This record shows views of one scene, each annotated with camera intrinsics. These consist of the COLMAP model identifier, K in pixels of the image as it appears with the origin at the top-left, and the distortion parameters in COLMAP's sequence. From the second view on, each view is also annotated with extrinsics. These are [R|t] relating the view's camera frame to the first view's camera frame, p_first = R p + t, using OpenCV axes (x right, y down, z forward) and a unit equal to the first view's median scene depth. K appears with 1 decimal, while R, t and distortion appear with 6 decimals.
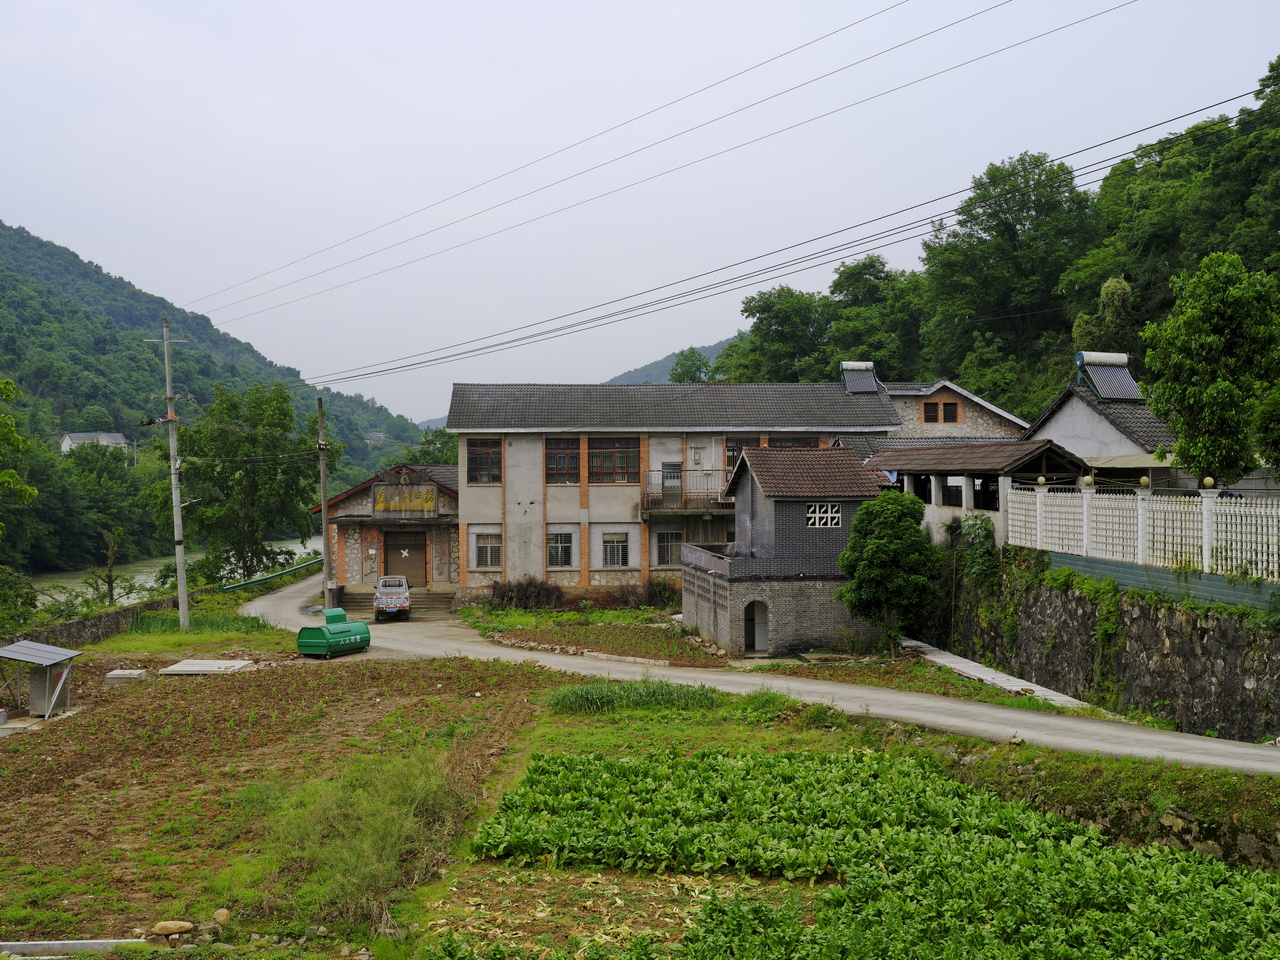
lens RADIAL K [[1484.9, 0, 639.5], [0, 1484.9, 474.0], [0, 0, 1]] dist [0.008795, 0.000000]
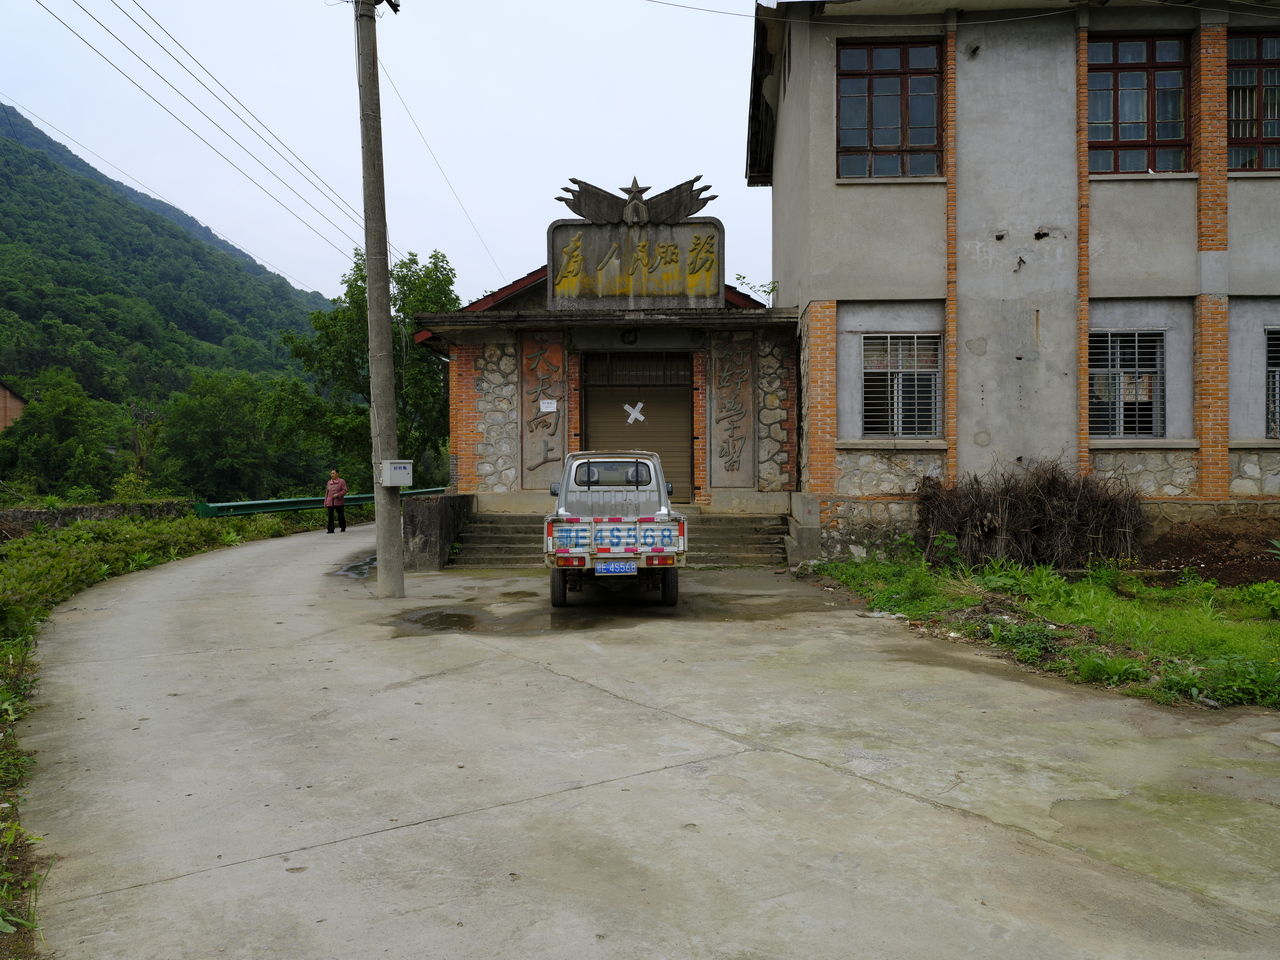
lens RADIAL K [[962.7, 0, 639.1], [0, 962.7, 466.9], [0, 0, 1]] dist [-0.002637, -0.000438]
pose [[0.995159, 0.003534, -0.098216, -0.137570], [-0.003620, 0.999993, -0.000704, 0.069648], [0.098213, 0.001056, 0.995165, 0.784719]]
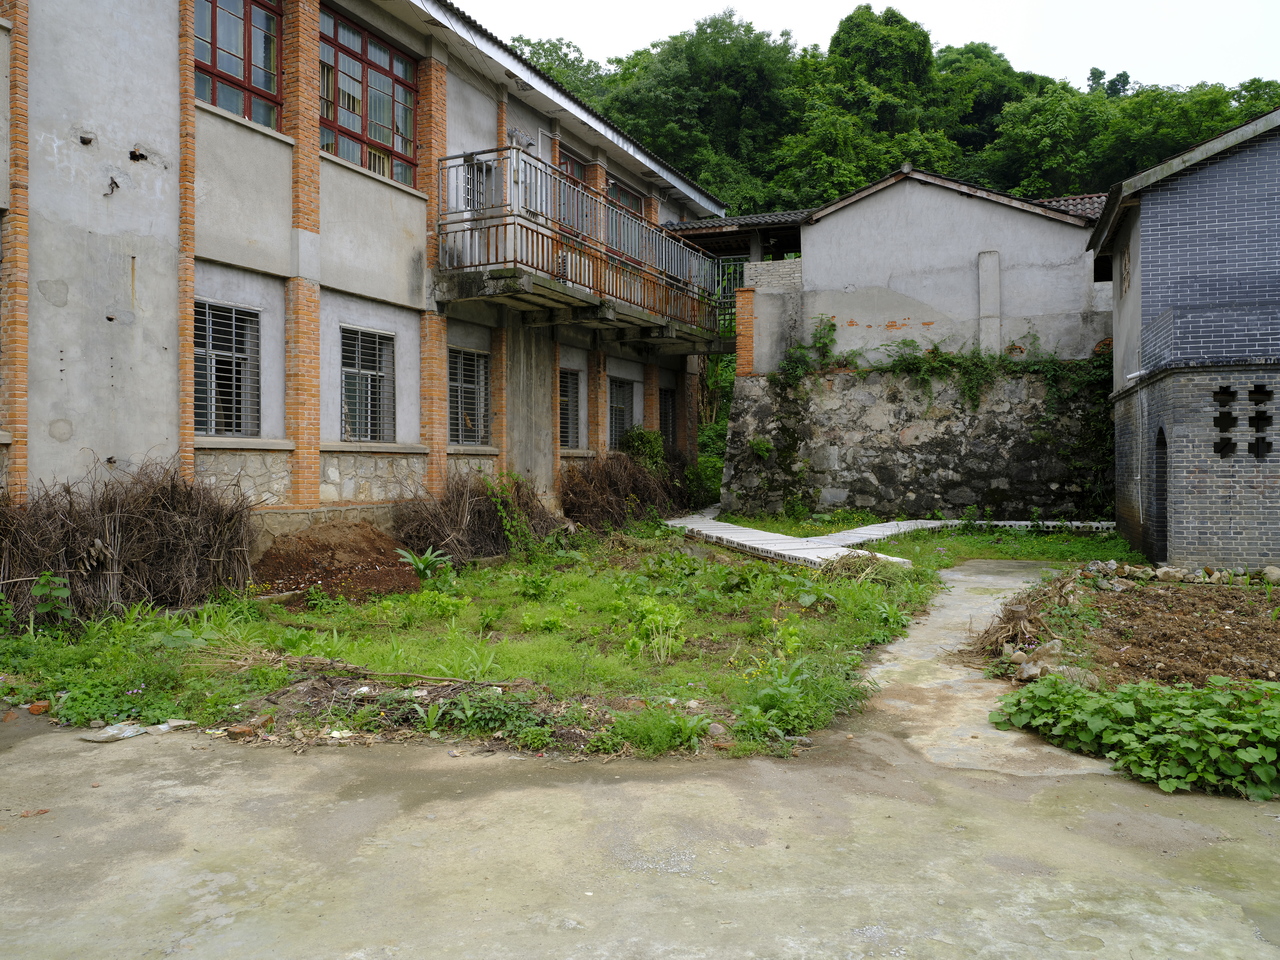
lens RADIAL K [[962.7, 0, 639.7], [0, 962.7, 468.2], [0, 0, 1]] dist [-0.002637, -0.000438]
pose [[0.456910, 0.005853, 0.889494, -0.170577], [0.000288, 0.999977, -0.006728, 0.069795], [-0.889513, 0.003331, 0.456898, 0.858933]]
